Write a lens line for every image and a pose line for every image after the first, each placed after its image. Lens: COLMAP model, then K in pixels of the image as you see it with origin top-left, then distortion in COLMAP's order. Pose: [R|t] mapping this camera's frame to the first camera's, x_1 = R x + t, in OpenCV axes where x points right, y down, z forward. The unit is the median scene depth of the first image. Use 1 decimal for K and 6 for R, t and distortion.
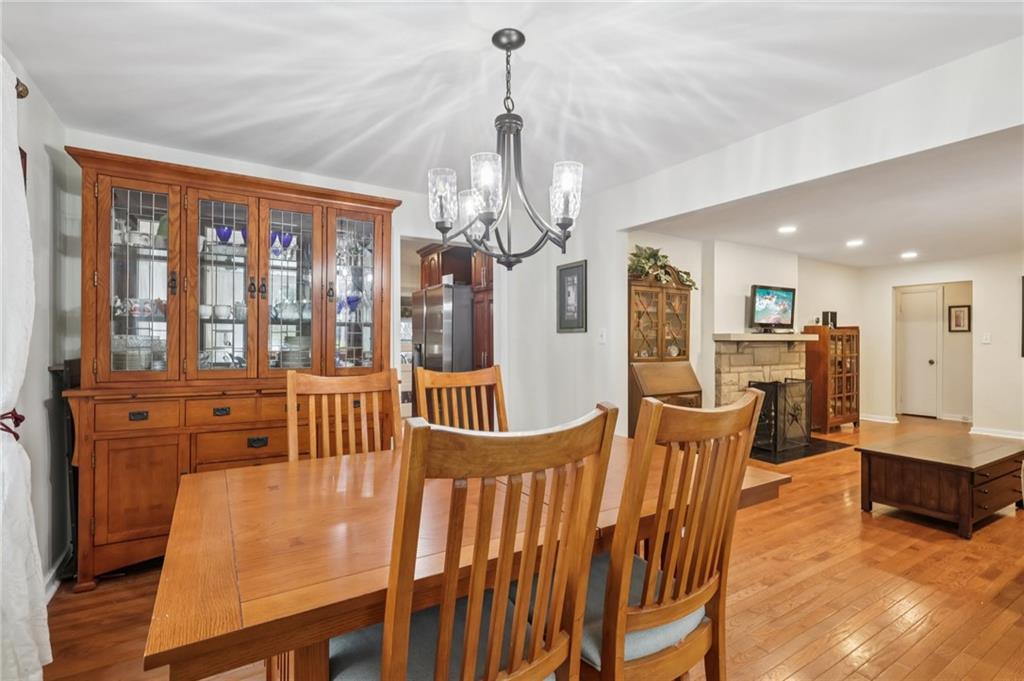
lens RADIAL K [[479.3, 0, 508.3], [0, 479.3, 339.5], [0, 0, 1]] dist [-0.000994, 0.000969]
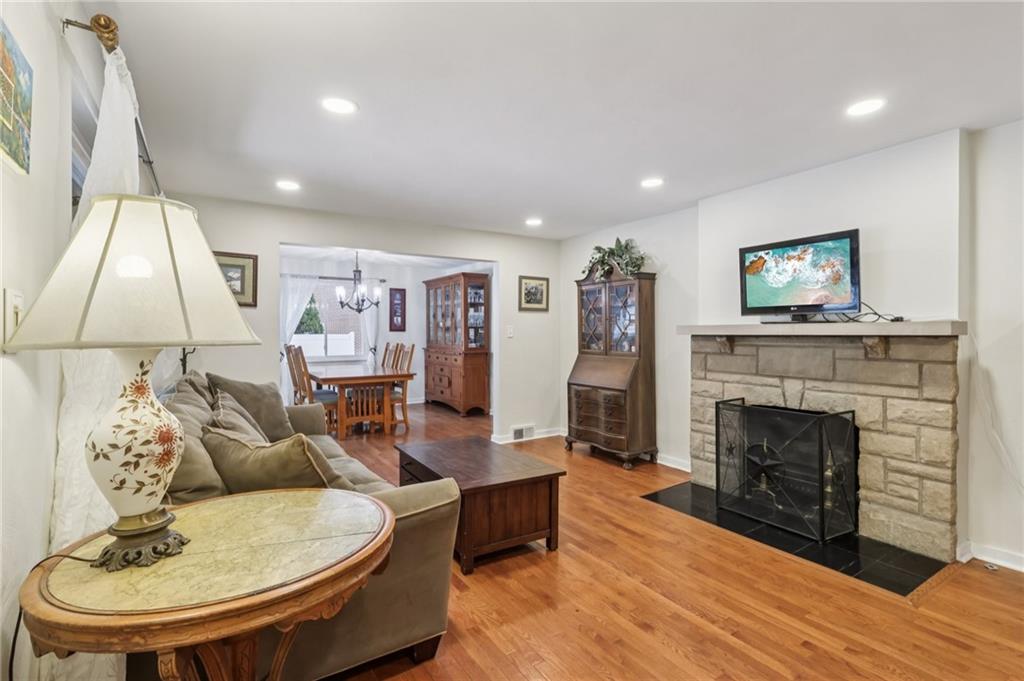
lens RADIAL K [[479.3, 0, 518.9], [0, 479.3, 334.5], [0, 0, 1]] dist [-0.000994, 0.000969]
pose [[0.024881, 0.001183, -0.999690, 1.103061], [-0.000160, 0.999999, 0.001179, 0.000581], [0.999690, 0.000131, 0.024881, 0.658327]]
